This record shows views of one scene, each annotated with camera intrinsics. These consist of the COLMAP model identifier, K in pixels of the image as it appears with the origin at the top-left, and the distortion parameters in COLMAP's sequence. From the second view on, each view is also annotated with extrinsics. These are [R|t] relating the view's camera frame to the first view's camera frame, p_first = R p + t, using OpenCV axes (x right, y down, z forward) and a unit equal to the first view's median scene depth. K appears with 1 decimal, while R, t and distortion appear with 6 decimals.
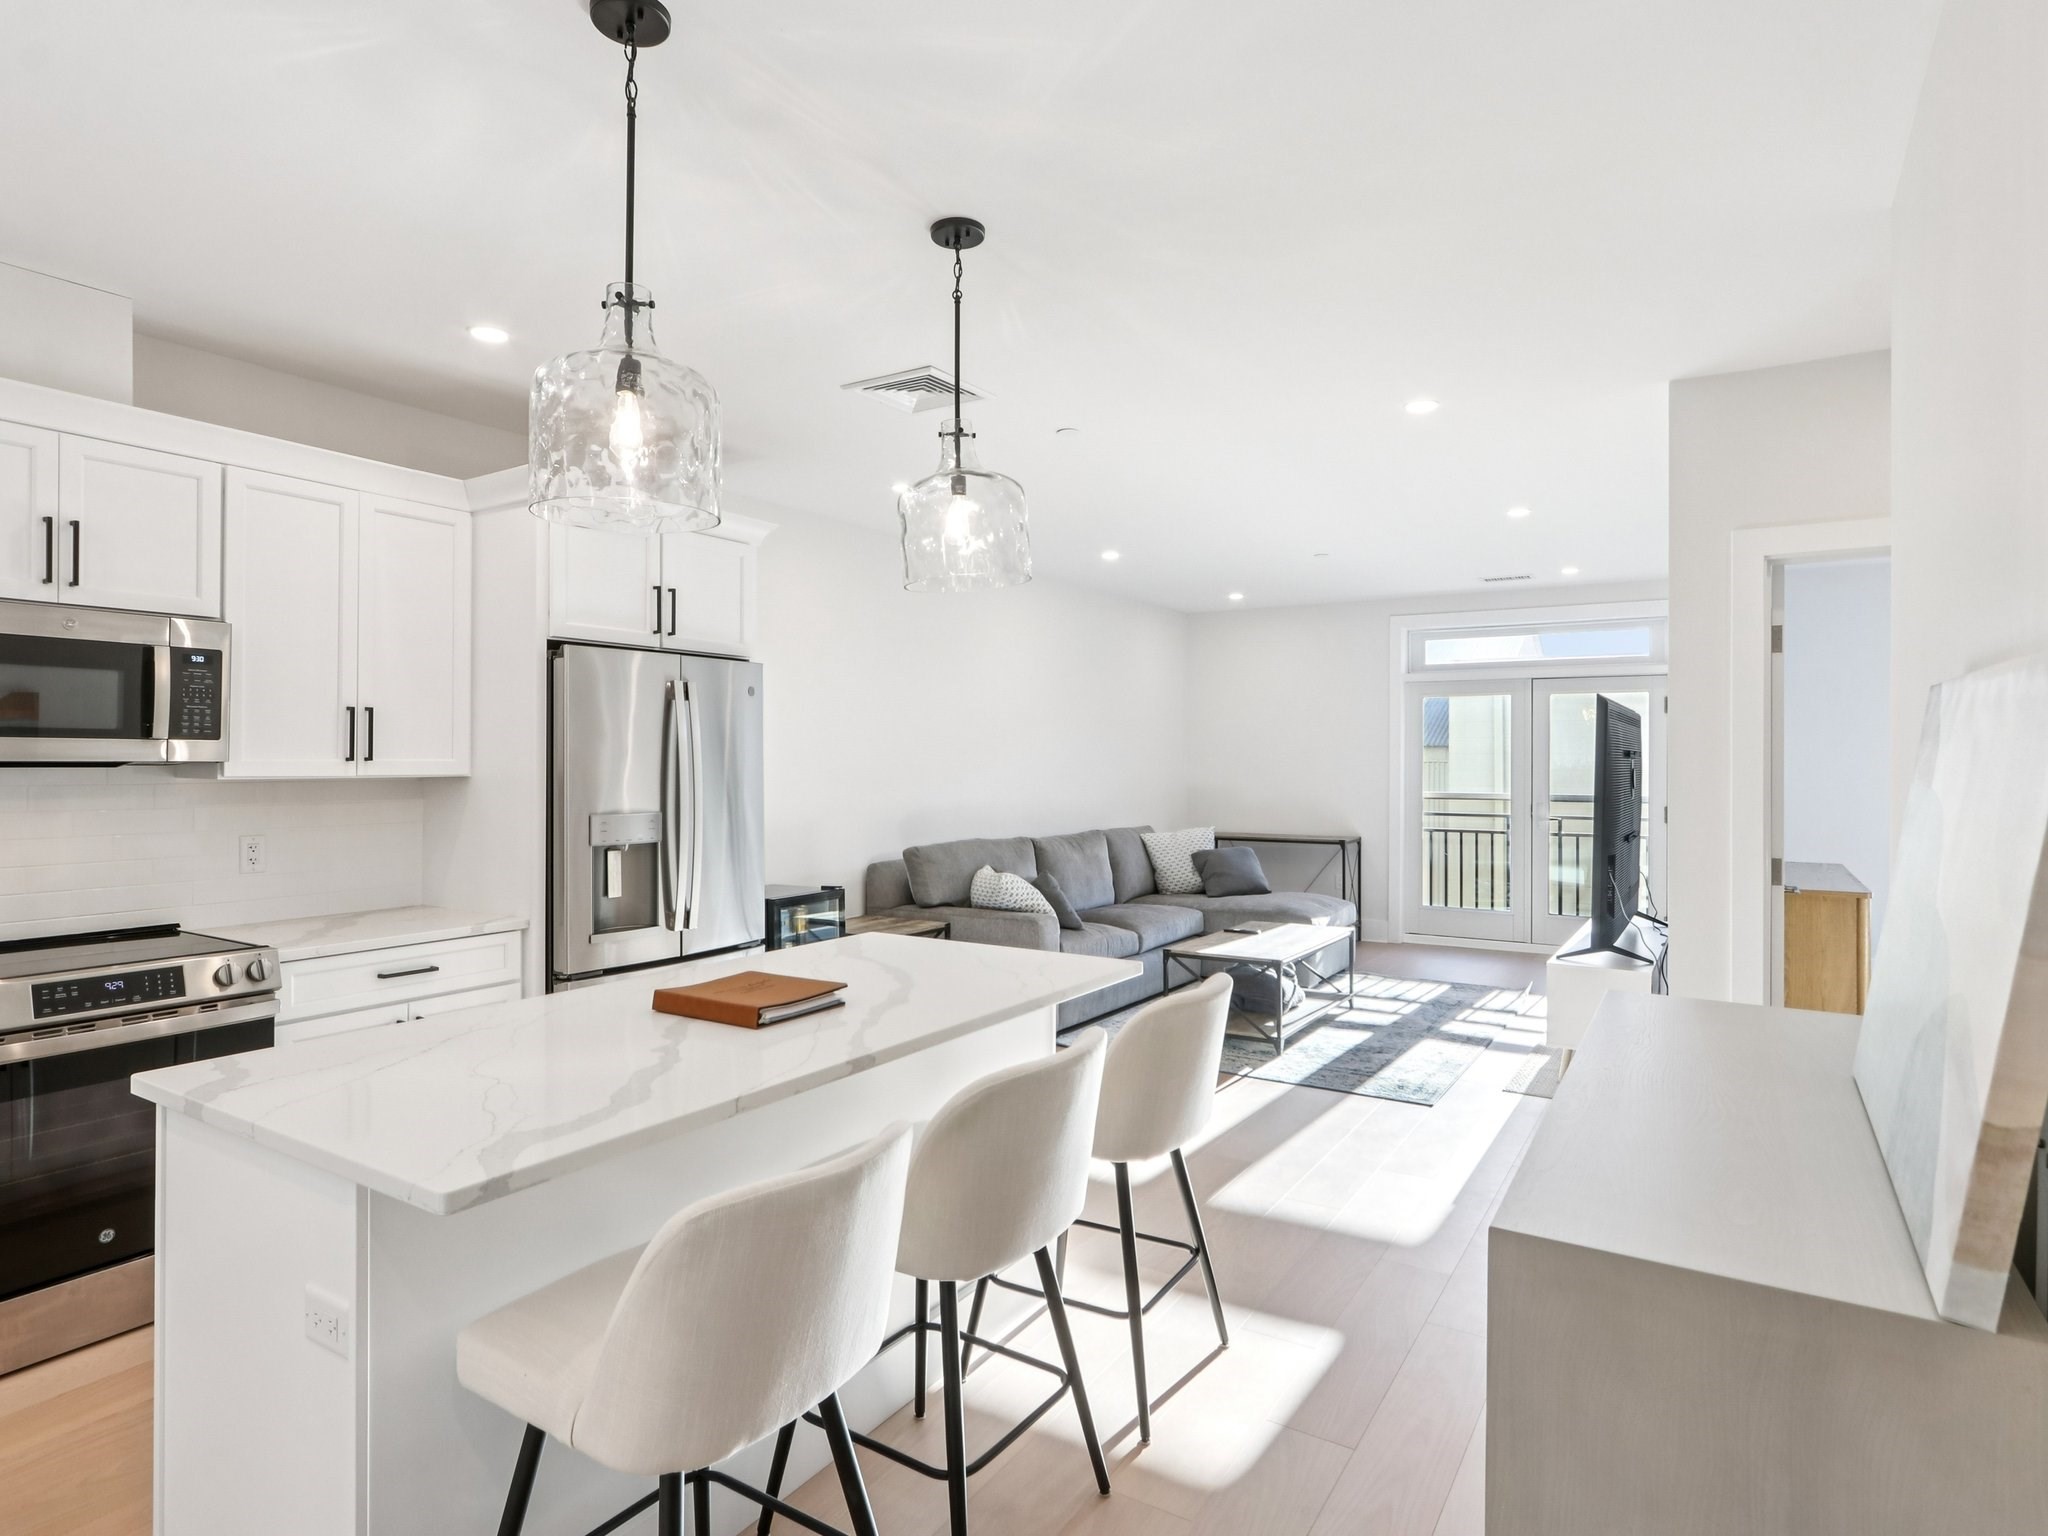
lens RADIAL K [[1115.5, 0, 1027.0], [0, 1115.5, 757.5], [0, 0, 1]] dist [-0.016152, 0.002199]
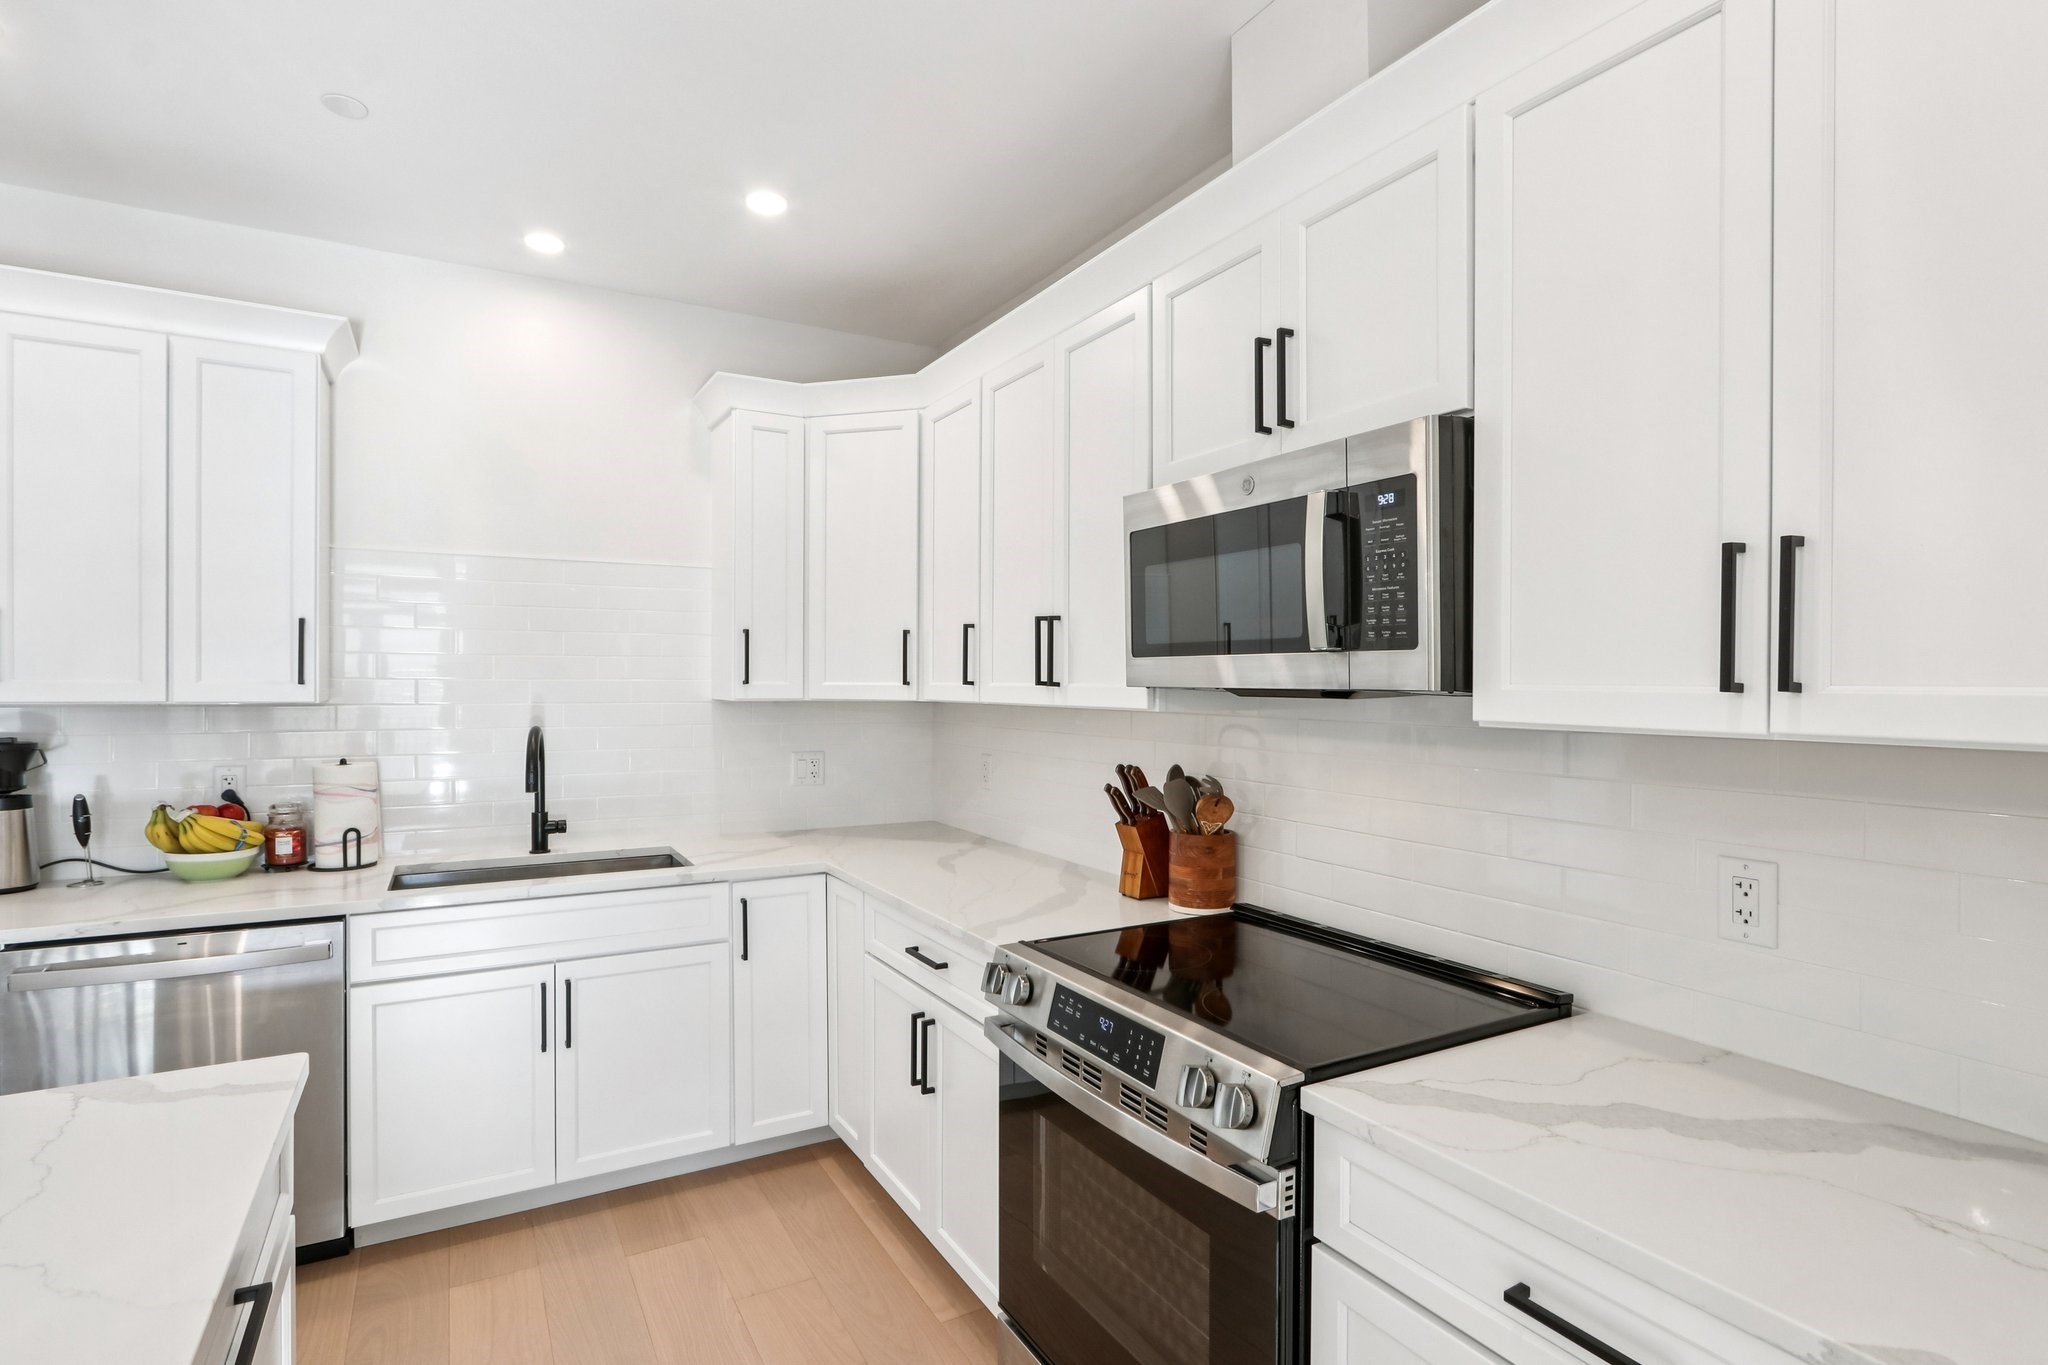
lens RADIAL K [[1003.6, 0, 1009.0], [0, 1003.6, 688.5], [0, 0, 1]] dist [-0.006250, -0.000037]
pose [[-0.488966, 0.000424, -0.872303, -0.199221], [-0.002497, 0.999995, 0.001886, 0.002013], [0.872299, 0.003100, -0.488962, 0.914482]]
